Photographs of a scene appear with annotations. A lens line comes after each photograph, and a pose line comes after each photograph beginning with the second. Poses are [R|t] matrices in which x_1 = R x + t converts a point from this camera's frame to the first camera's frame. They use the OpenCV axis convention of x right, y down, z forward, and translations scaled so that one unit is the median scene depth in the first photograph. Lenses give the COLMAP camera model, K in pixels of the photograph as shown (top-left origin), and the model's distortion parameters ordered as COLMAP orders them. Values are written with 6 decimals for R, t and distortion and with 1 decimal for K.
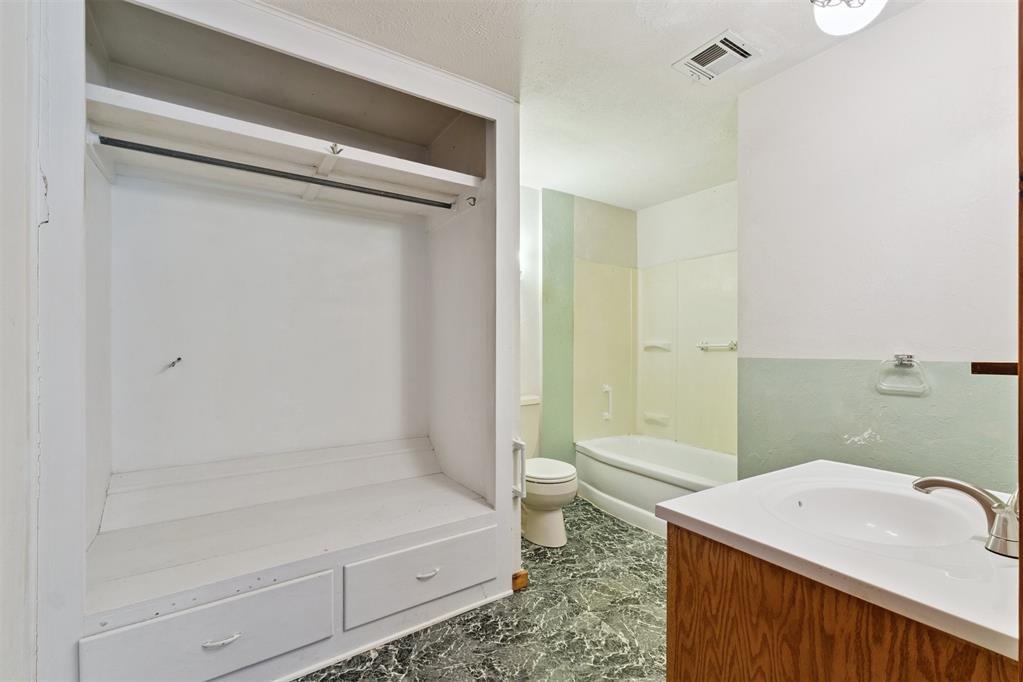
lens RADIAL K [[432.6, 0, 511.5], [0, 432.6, 341.0], [0, 0, 1]] dist [0.000384, 0.000009]
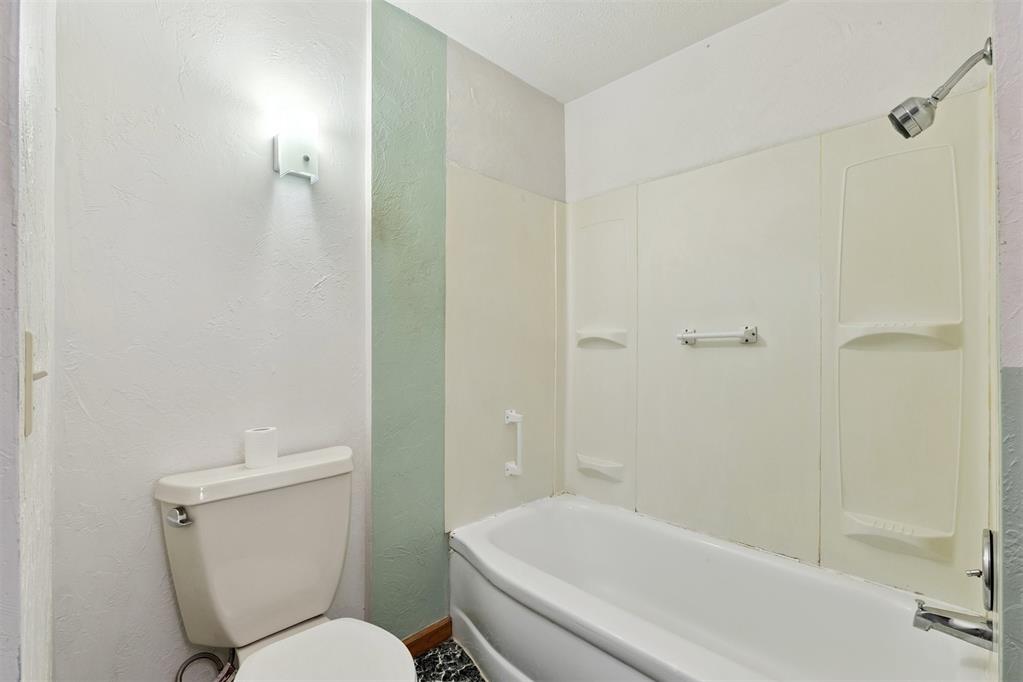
lens RADIAL K [[452.2, 0, 515.3], [0, 452.2, 346.6], [0, 0, 1]] dist [-0.014040, -0.000172]
pose [[0.979916, -0.003987, 0.199371, 0.114694], [0.001041, 0.999889, 0.014879, 0.014348], [-0.199408, -0.014373, 0.979811, 0.461112]]
